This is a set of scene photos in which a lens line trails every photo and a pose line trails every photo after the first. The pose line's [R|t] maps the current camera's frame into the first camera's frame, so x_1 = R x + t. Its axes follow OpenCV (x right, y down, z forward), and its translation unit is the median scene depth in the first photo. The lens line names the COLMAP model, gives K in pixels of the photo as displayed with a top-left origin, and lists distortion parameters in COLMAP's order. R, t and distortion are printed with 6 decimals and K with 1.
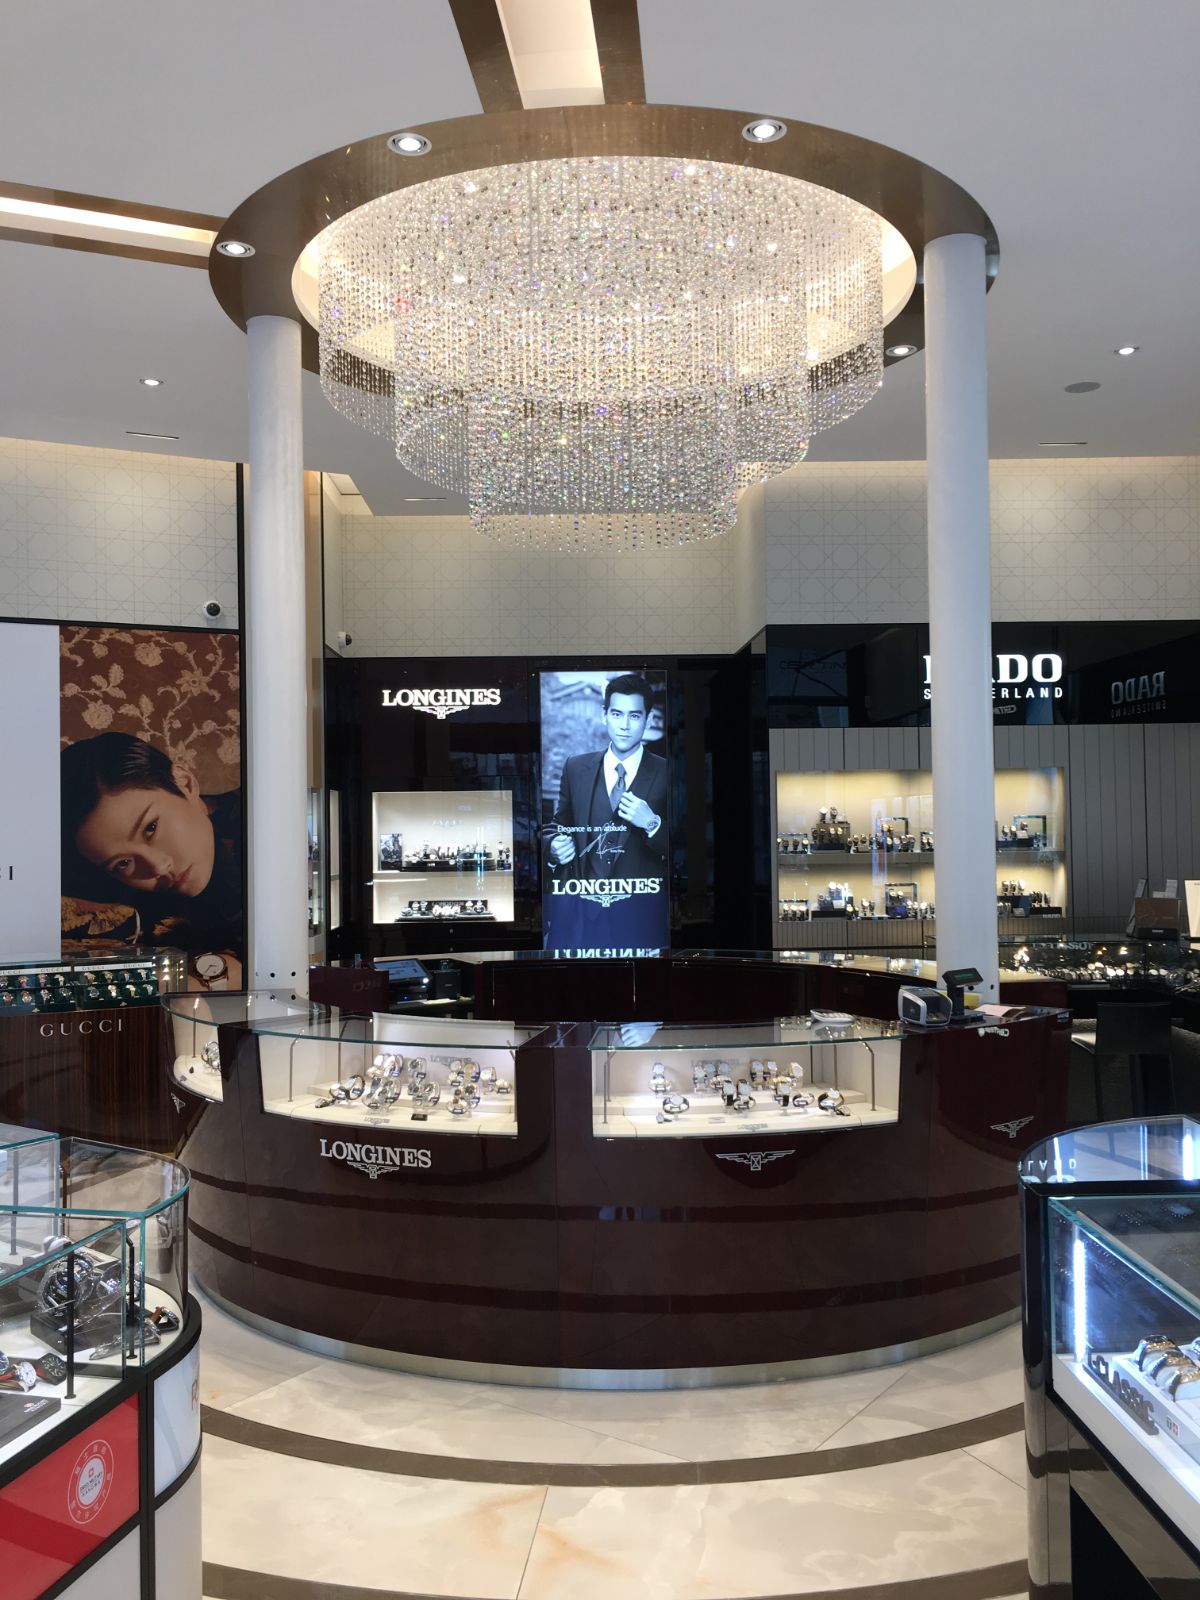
lens RADIAL K [[1319.8, 0, 600.0], [0, 1319.8, 800.0], [0, 0, 1]] dist [0.006953, -0.067388]
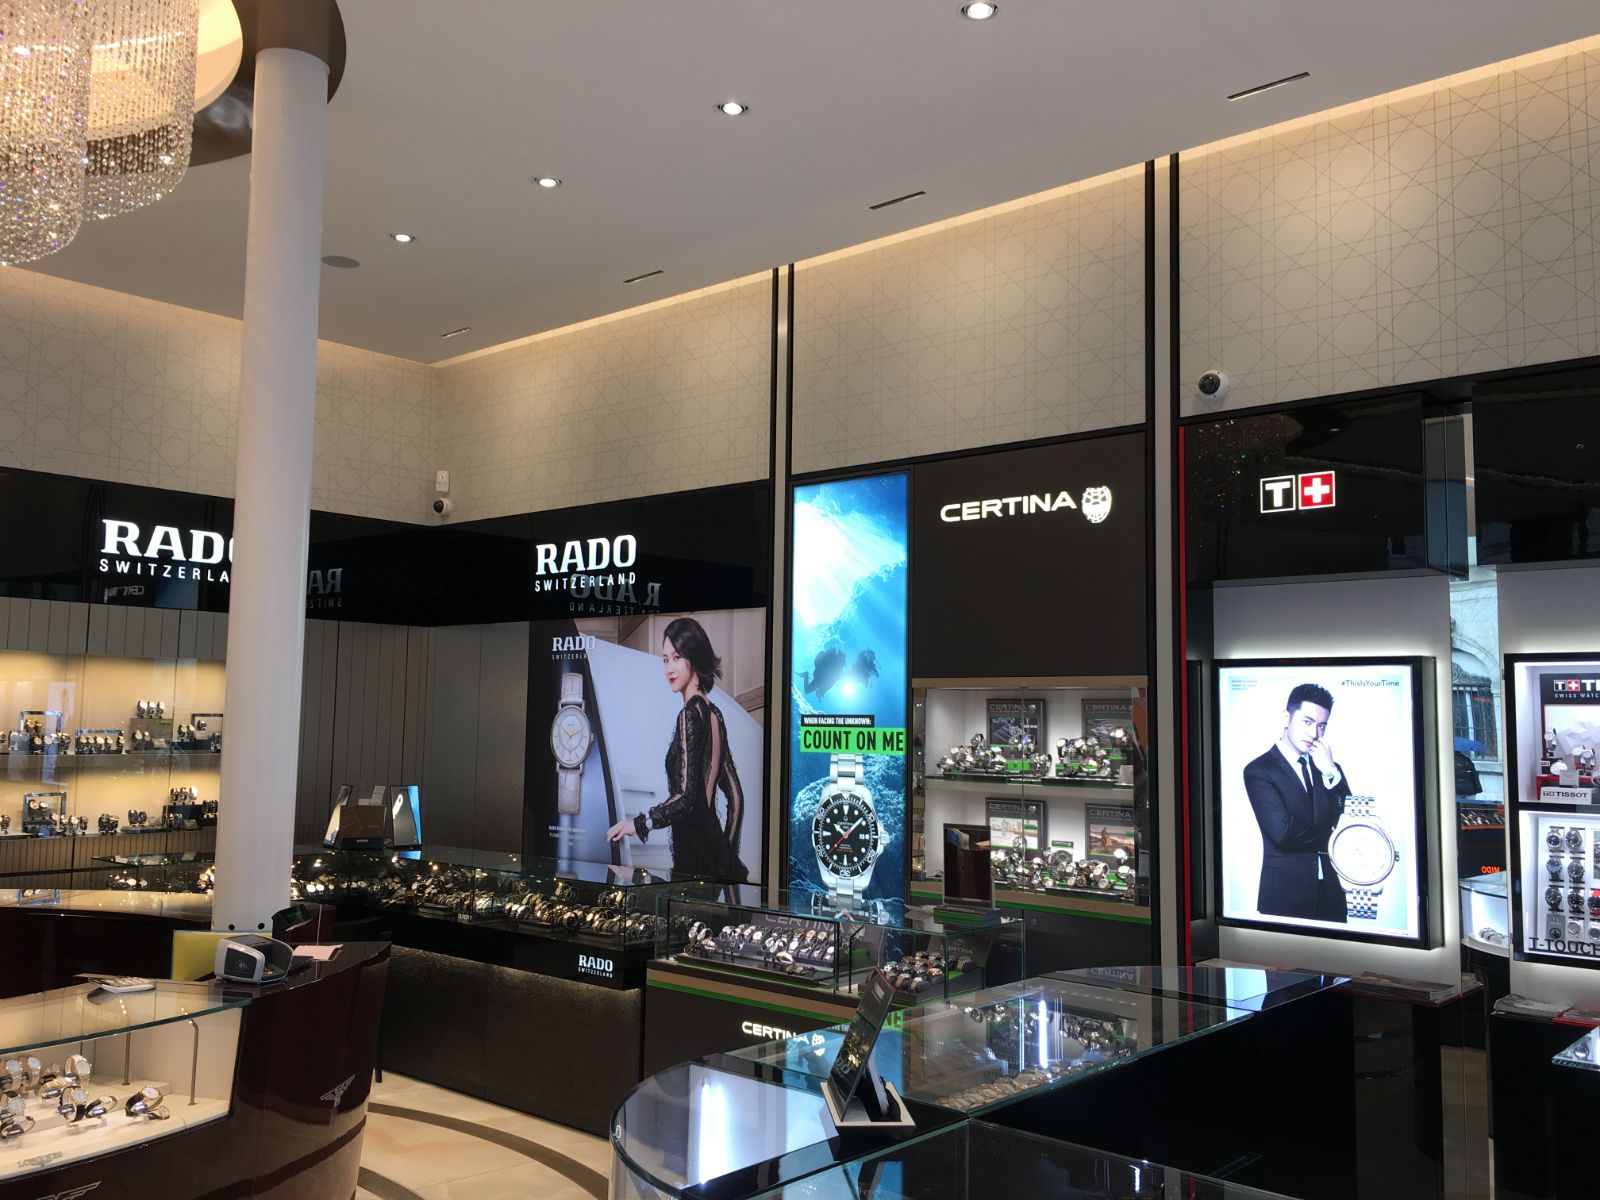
lens RADIAL K [[1319.8, 0, 800.0], [0, 1319.8, 600.0], [0, 0, 1]] dist [0.006953, -0.067388]
pose [[0.672686, 0.089464, 0.734500, -0.105356], [-0.035047, 0.995402, -0.089146, 0.001189], [-0.739098, 0.034225, 0.672728, 0.172367]]
